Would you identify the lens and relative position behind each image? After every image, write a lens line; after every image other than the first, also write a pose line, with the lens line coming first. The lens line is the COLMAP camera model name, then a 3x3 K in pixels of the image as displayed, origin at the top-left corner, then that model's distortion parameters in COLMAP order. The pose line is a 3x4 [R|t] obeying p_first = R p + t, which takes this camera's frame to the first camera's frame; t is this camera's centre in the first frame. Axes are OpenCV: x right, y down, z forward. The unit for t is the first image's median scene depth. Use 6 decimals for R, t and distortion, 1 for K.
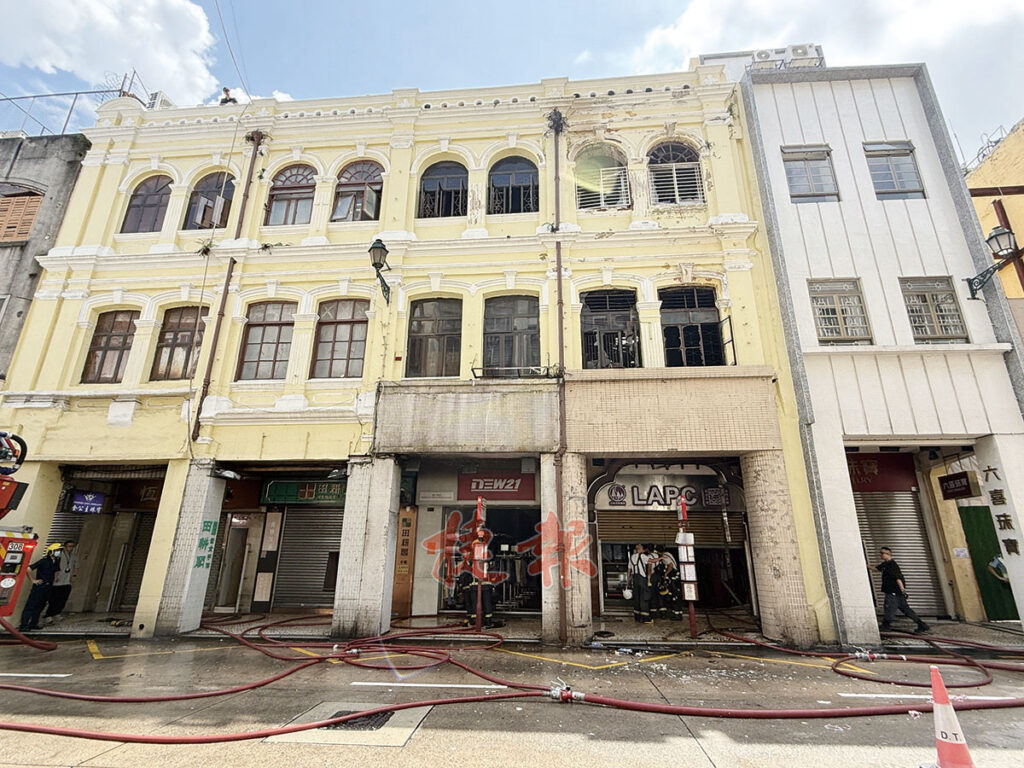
lens RADIAL K [[486.9, 0, 512.9], [0, 486.9, 395.1], [0, 0, 1]] dist [-0.013475, 0.000510]
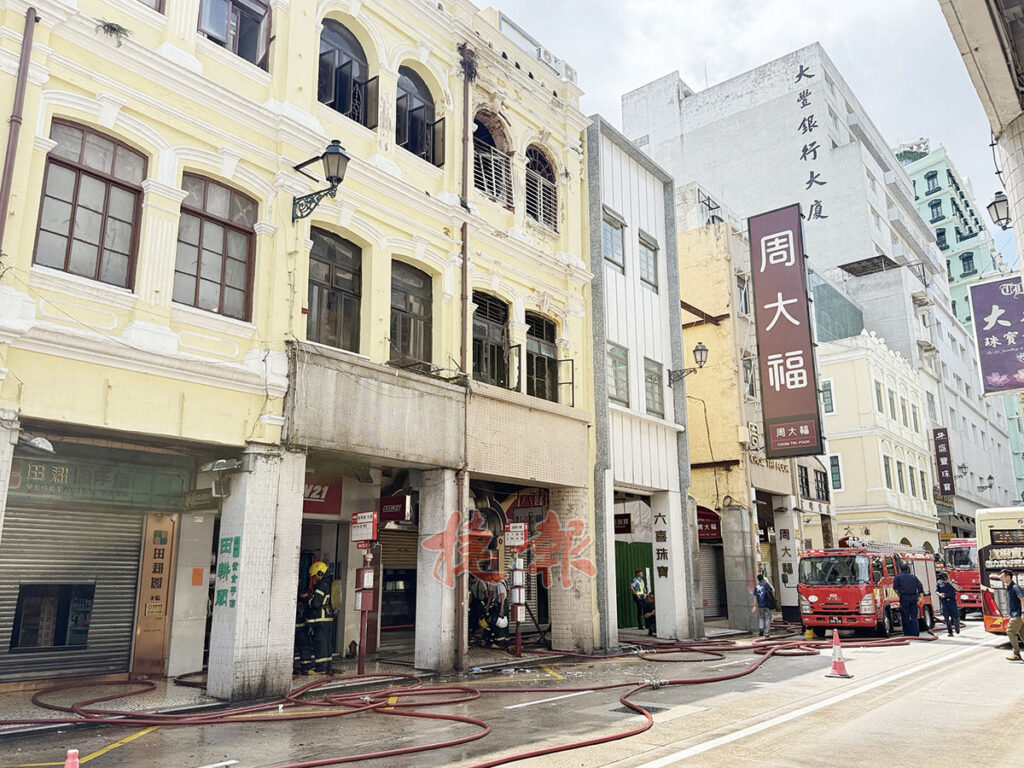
lens RADIAL K [[812.1, 0, 514.3], [0, 812.1, 381.8], [0, 0, 1]] dist [0.031735, -0.024377]
pose [[0.547512, 0.186218, 0.815815, -1.057323], [-0.242667, 0.968364, -0.058179, 0.020213], [-0.800839, -0.166117, 0.575379, 0.064950]]
